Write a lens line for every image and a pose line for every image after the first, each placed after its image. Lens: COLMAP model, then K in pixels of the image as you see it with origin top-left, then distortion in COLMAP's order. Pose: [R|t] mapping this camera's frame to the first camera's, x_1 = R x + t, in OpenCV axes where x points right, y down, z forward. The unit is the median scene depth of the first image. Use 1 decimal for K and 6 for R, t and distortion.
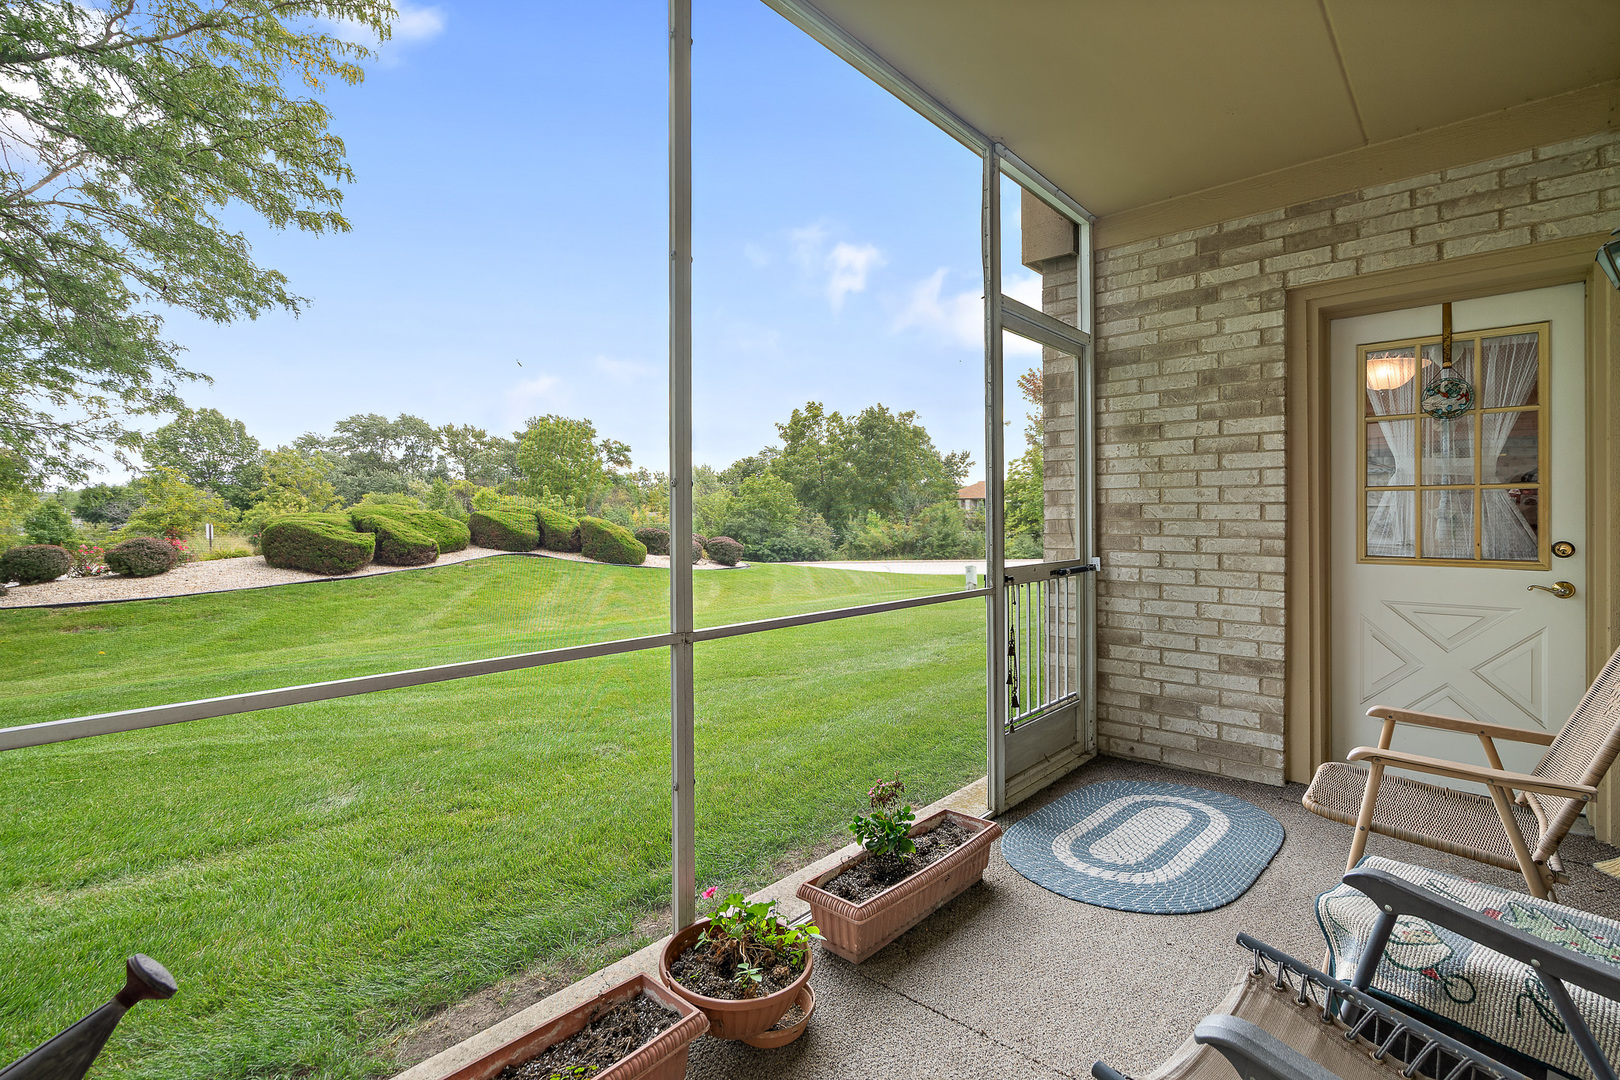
lens RADIAL K [[744.3, 0, 817.2], [0, 744.3, 533.4], [0, 0, 1]] dist [-0.003697, 0.001618]
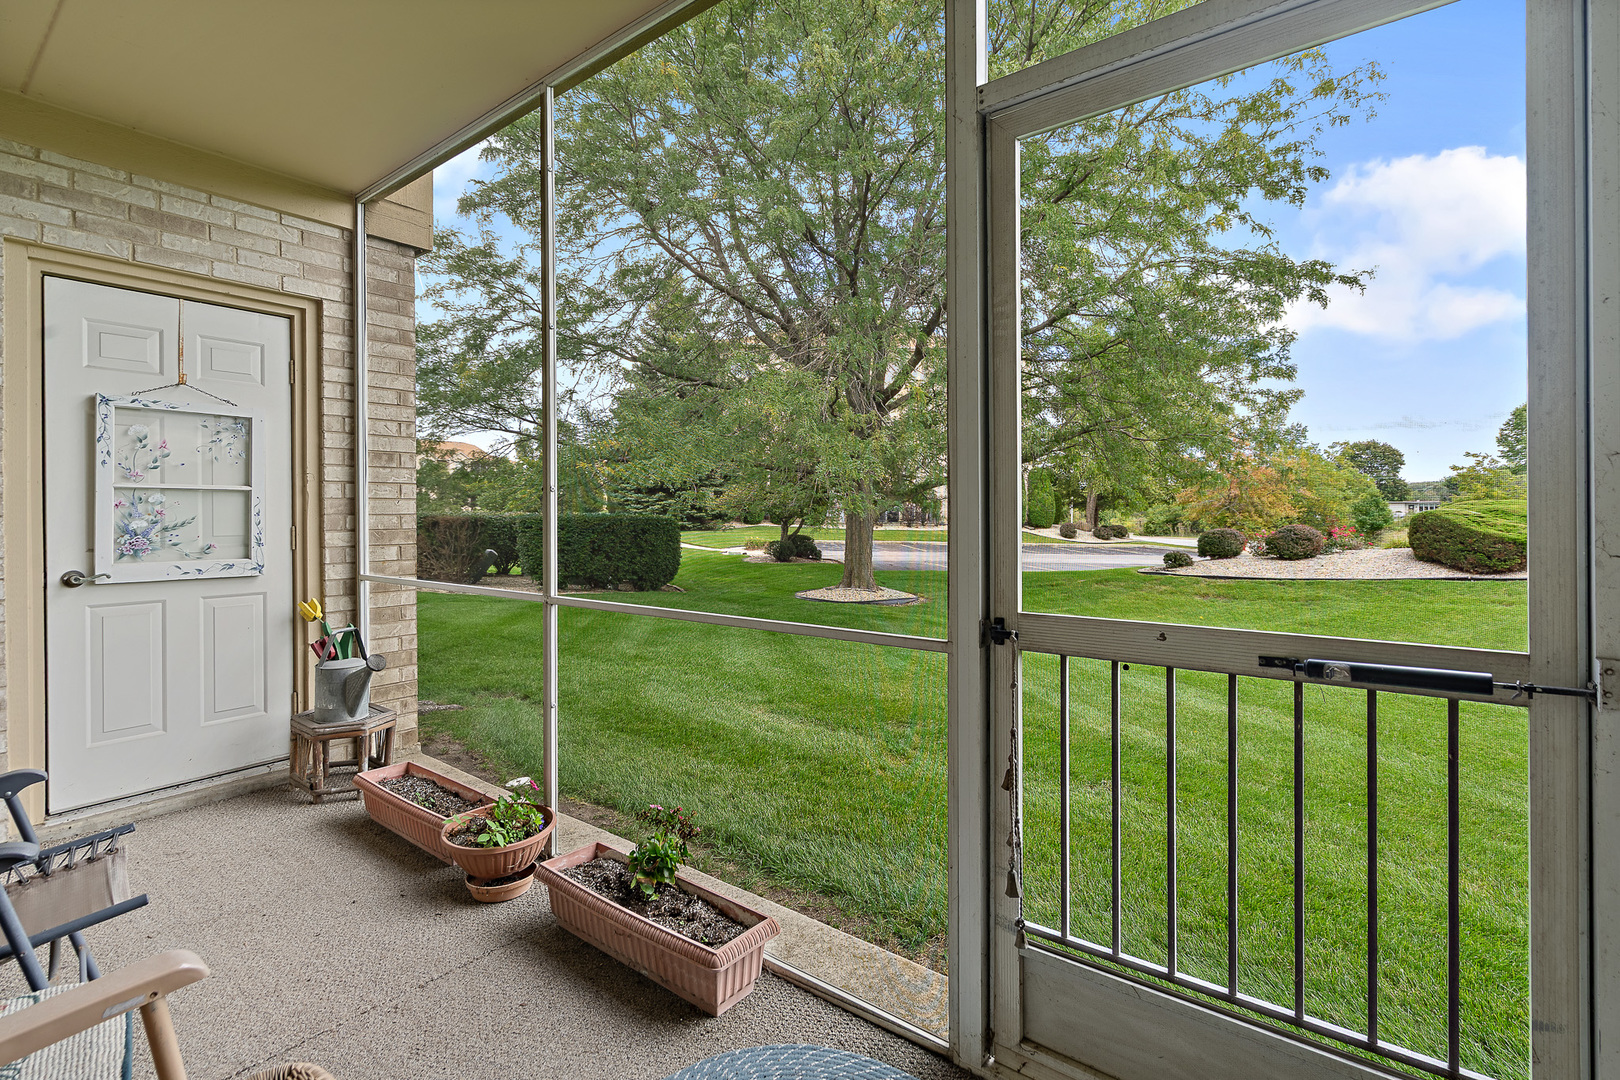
lens RADIAL K [[744.3, 0, 790.6], [0, 744.3, 508.6], [0, 0, 1]] dist [-0.003697, 0.001618]
pose [[0.073588, 0.001945, -0.997287, 0.150814], [-0.018908, 0.999821, 0.000555, -0.004643], [0.997109, 0.018816, 0.073611, 0.162135]]
